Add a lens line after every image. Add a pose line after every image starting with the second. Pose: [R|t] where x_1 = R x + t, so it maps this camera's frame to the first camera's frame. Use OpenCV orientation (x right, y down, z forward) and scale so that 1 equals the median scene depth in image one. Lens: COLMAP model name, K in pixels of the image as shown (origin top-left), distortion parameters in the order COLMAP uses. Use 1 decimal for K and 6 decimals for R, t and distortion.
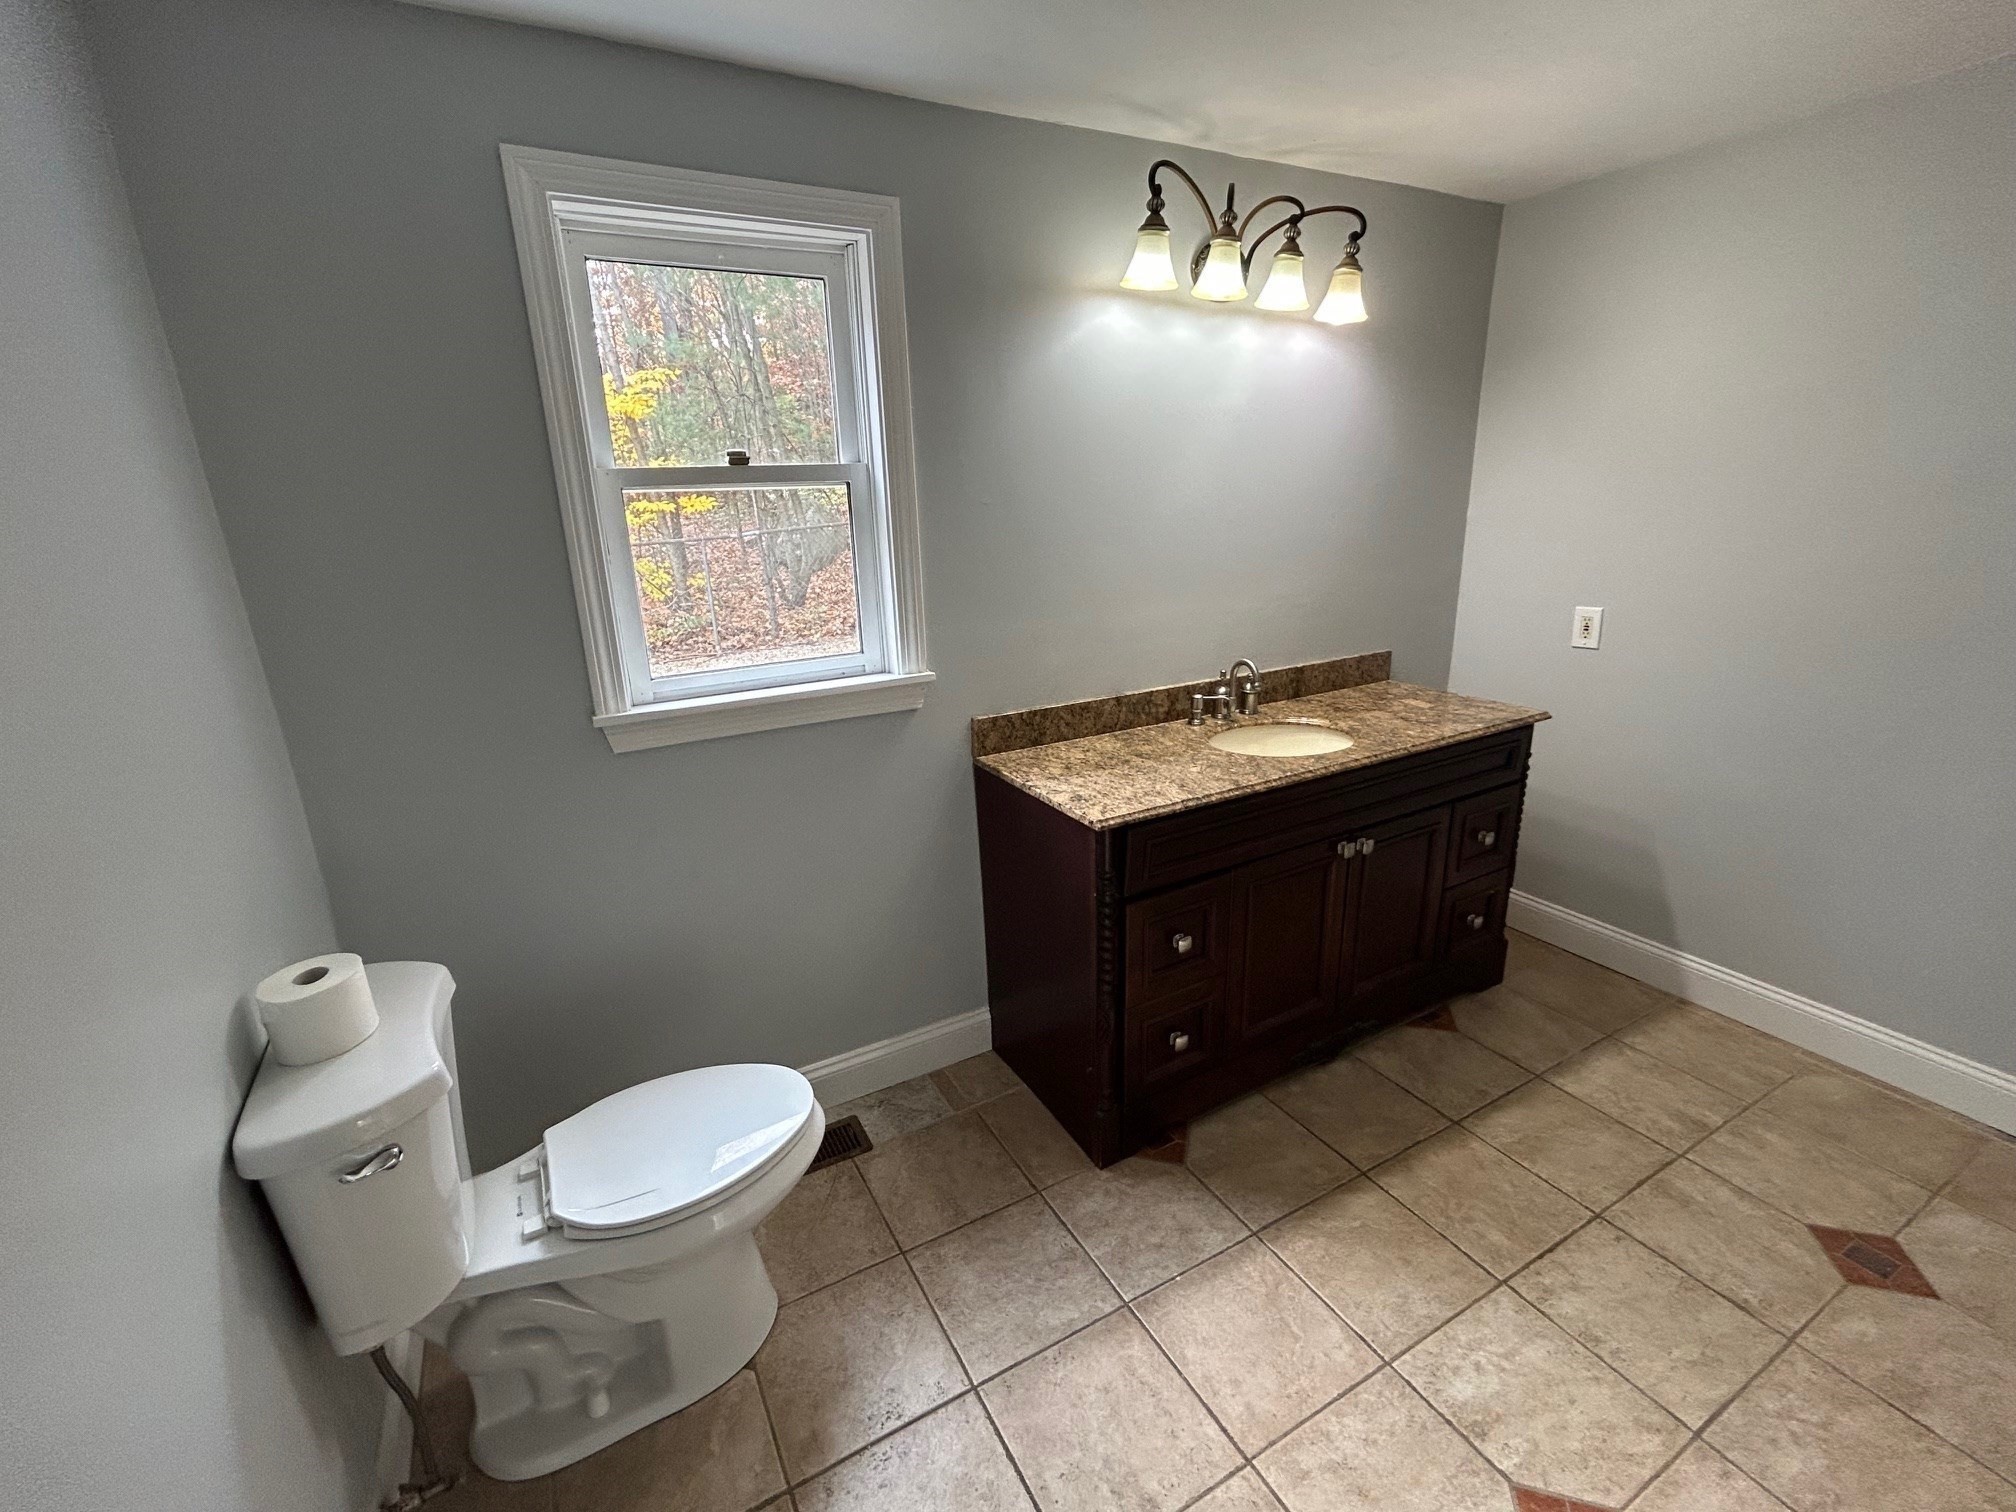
lens RADIAL K [[876.0, 0, 1004.9], [0, 876.0, 755.6], [0, 0, 1]] dist [-0.001647, 0.000167]
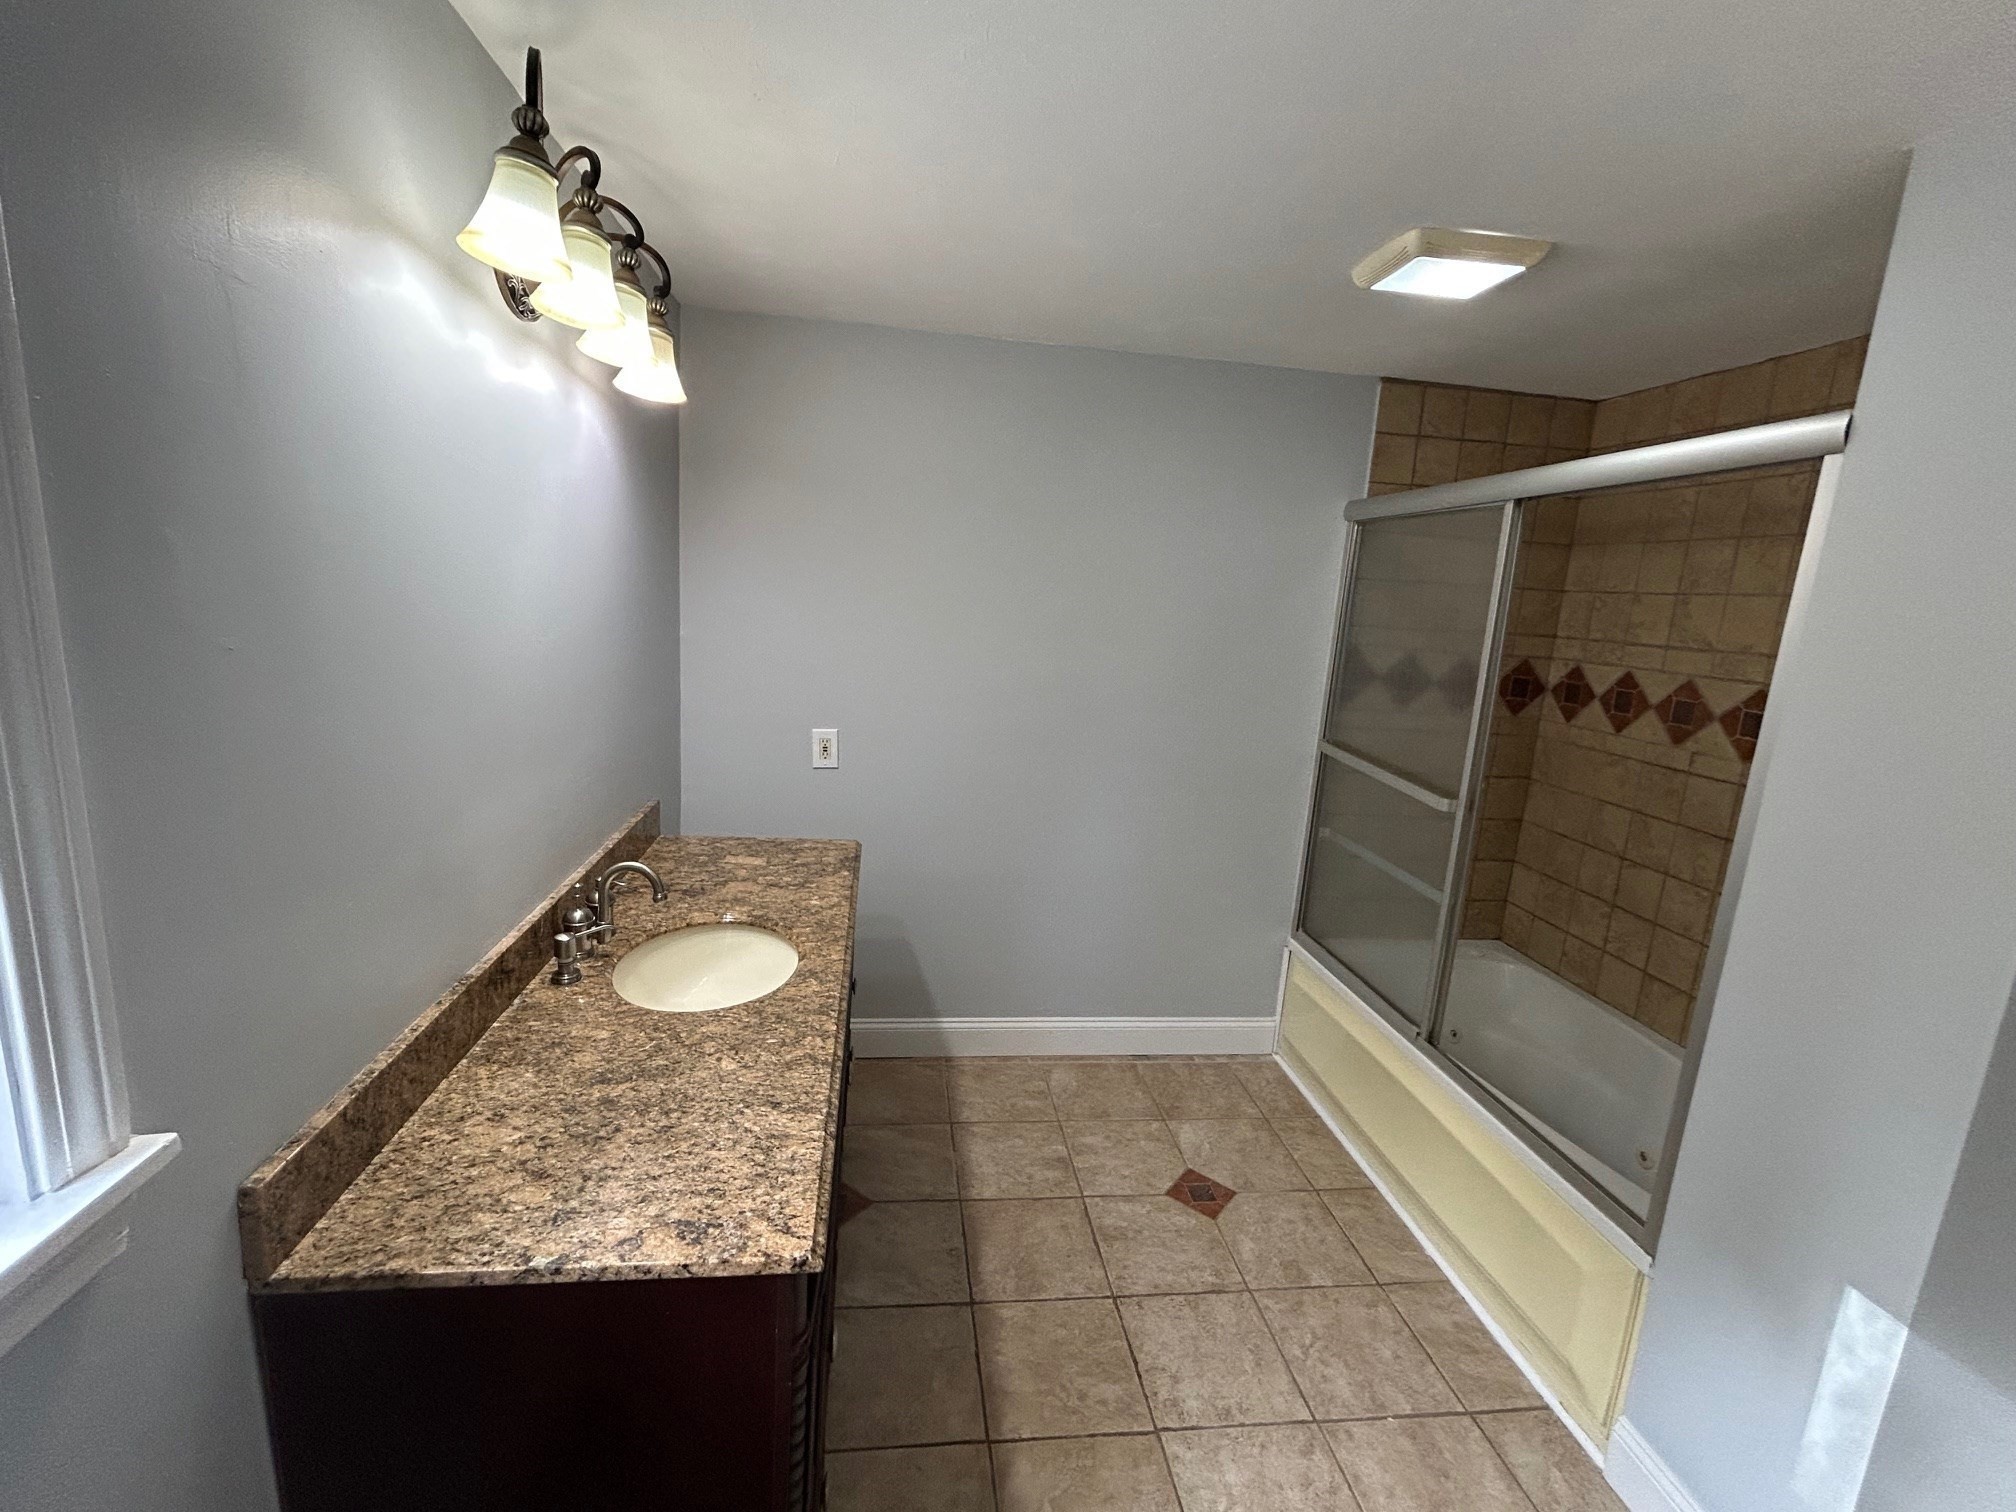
lens RADIAL K [[876.0, 0, 1001.8], [0, 876.0, 759.2], [0, 0, 1]] dist [-0.001647, 0.000167]
pose [[0.369180, -0.126579, 0.920697, -0.256298], [0.197931, 0.978661, 0.055182, -0.190979], [-0.908036, 0.161863, 0.386357, 0.536202]]
